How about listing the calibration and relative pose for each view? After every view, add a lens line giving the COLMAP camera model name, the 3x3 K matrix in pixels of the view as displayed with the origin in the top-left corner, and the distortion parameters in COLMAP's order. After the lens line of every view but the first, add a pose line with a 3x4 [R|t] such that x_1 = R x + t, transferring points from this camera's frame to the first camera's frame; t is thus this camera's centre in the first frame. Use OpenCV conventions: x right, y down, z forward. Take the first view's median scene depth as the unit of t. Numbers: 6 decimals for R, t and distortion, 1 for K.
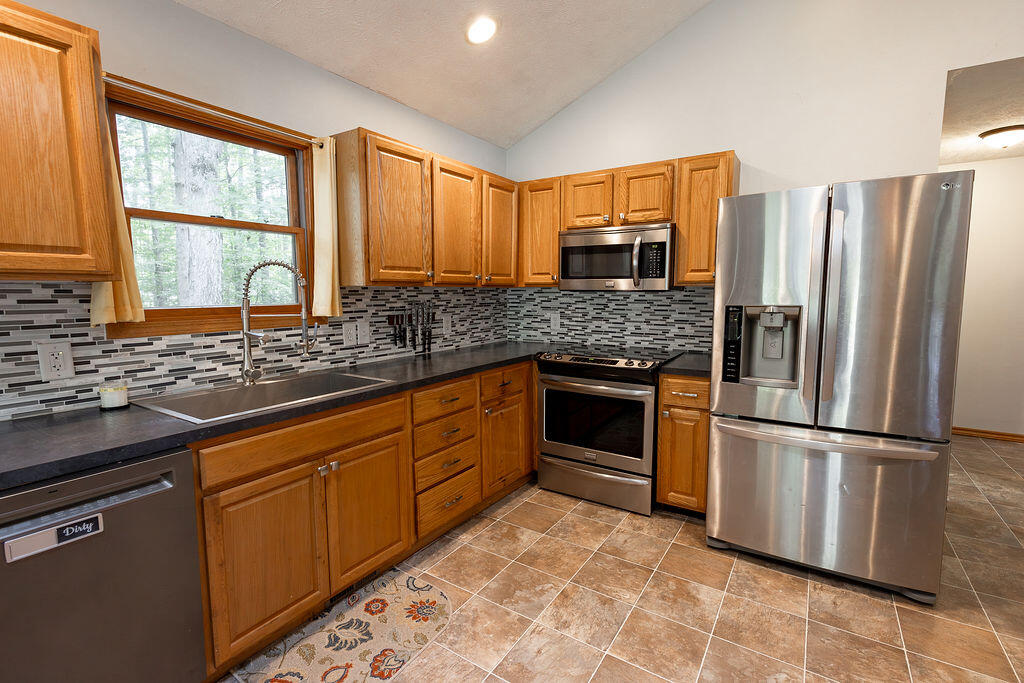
lens RADIAL K [[469.1, 0, 510.4], [0, 469.1, 347.2], [0, 0, 1]] dist [0.008566, 0.000324]
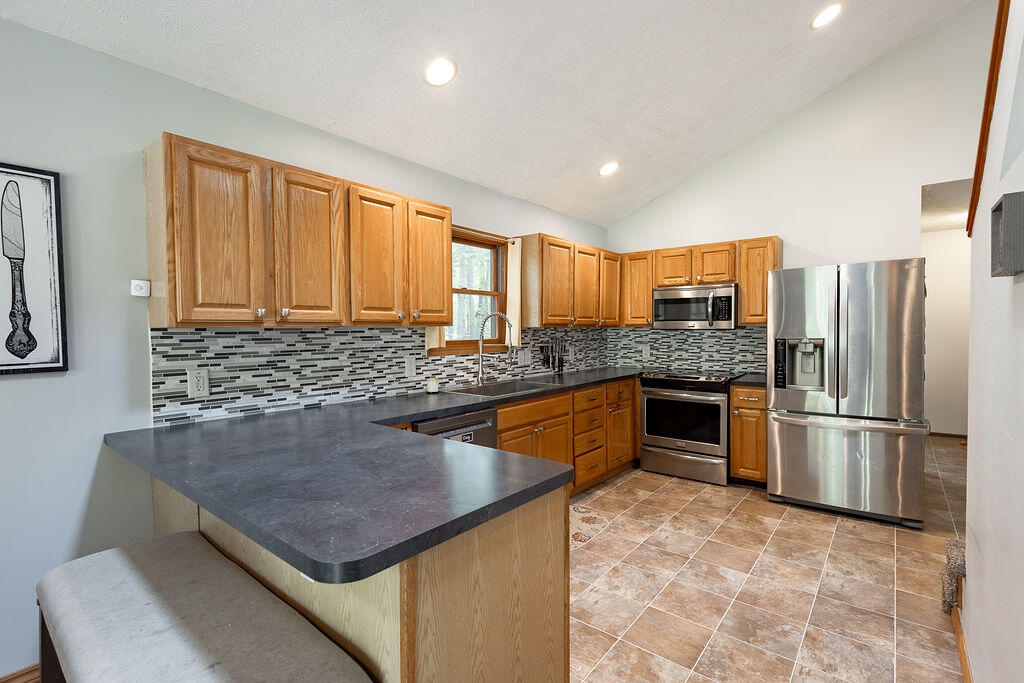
lens RADIAL K [[469.1, 0, 514.4], [0, 469.1, 345.9], [0, 0, 1]] dist [0.008566, 0.000324]
pose [[0.995374, -0.001464, -0.096065, -0.232858], [-0.006713, 0.996380, -0.084744, 0.068563], [0.095842, 0.084997, 0.991761, -0.581624]]
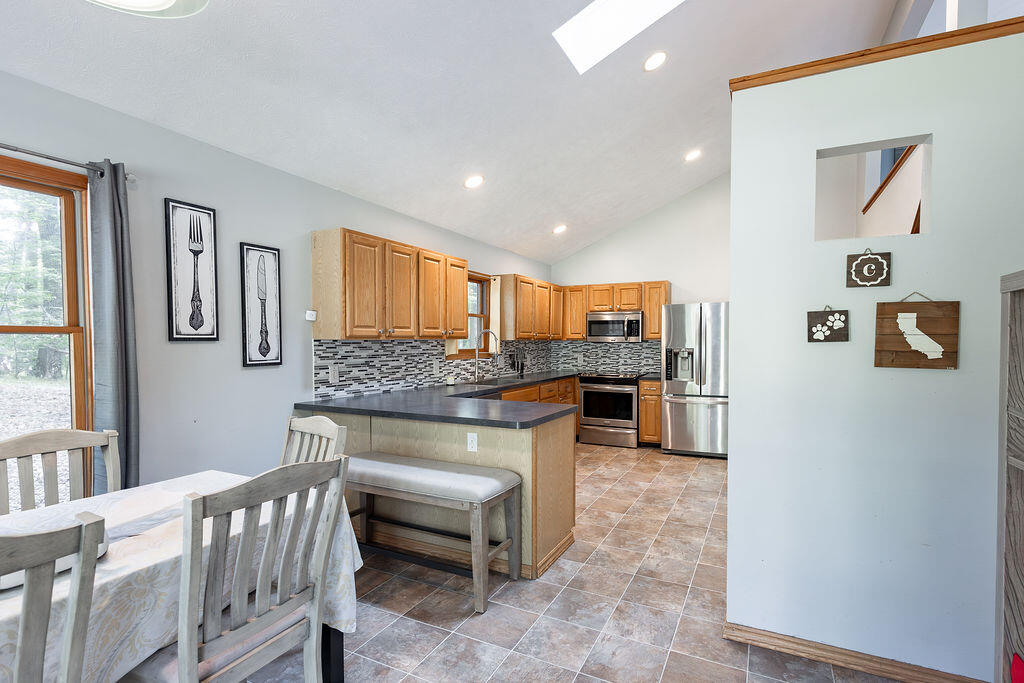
lens RADIAL K [[469.1, 0, 527.0], [0, 469.1, 362.0], [0, 0, 1]] dist [0.008566, 0.000324]
pose [[0.993531, -0.004283, 0.113480, -0.490439], [0.013057, 0.996969, -0.076690, 0.145684], [-0.112807, 0.077676, 0.990576, -1.218303]]
